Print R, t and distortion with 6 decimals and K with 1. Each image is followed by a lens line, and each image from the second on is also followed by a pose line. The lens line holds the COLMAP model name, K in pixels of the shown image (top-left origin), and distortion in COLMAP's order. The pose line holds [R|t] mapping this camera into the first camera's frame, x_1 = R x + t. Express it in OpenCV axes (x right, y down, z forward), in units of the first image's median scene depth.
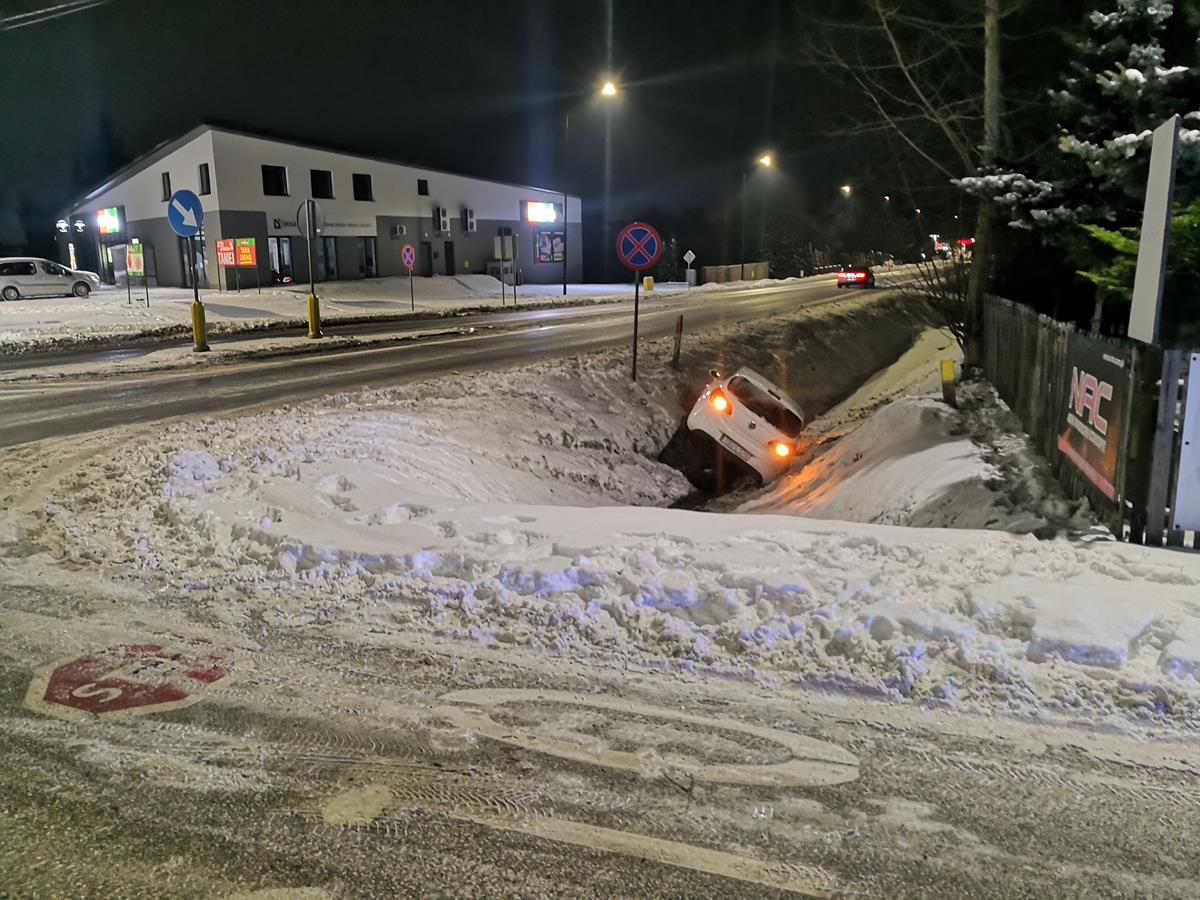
lens RADIAL K [[978.2, 0, 601.6], [0, 978.2, 442.7], [0, 0, 1]] dist [0.023162, -0.038563]
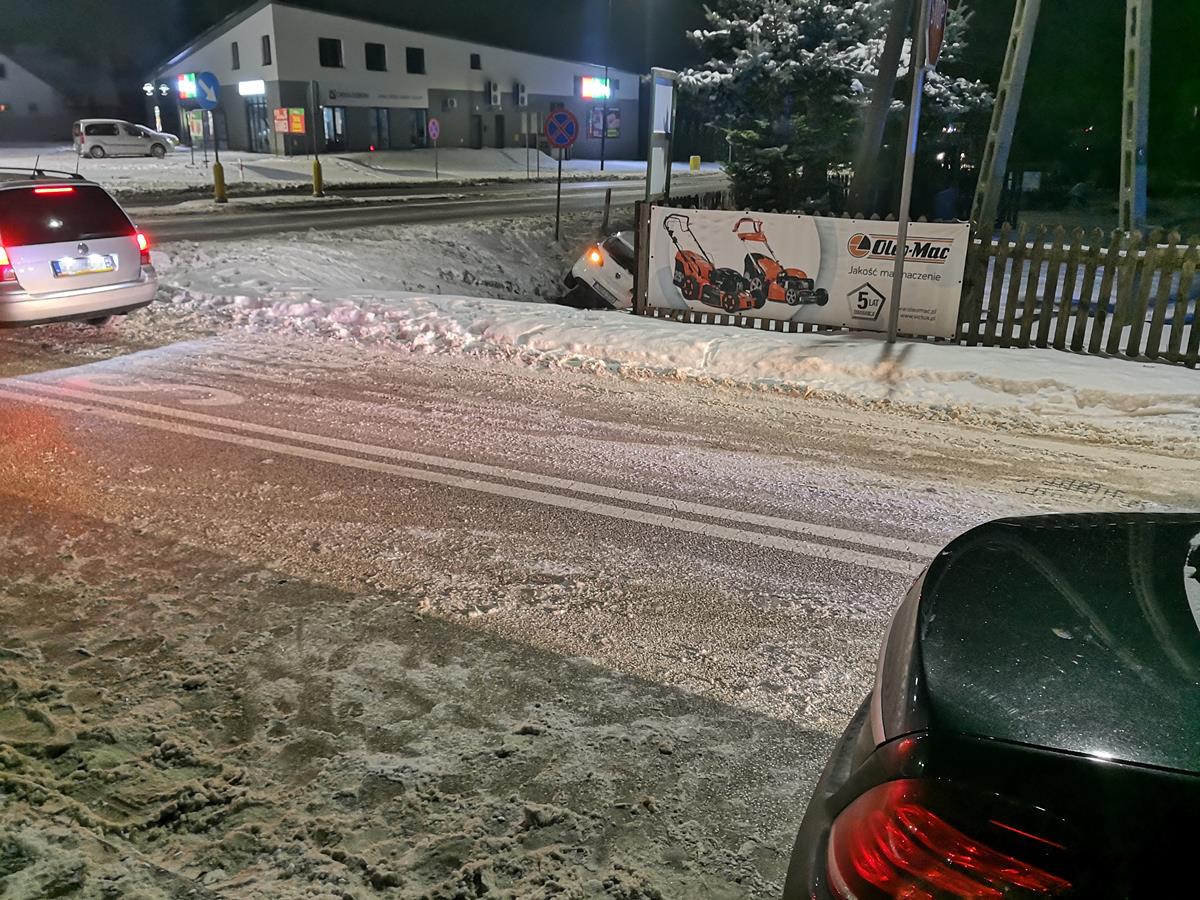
lens RADIAL K [[978.2, 0, 601.6], [0, 978.2, 442.7], [0, 0, 1]] dist [0.023162, -0.038563]
pose [[0.995118, 0.057373, -0.080297, 0.082267], [-0.047416, 0.991539, 0.120841, 0.015526], [0.086550, -0.116444, 0.989419, -0.104108]]
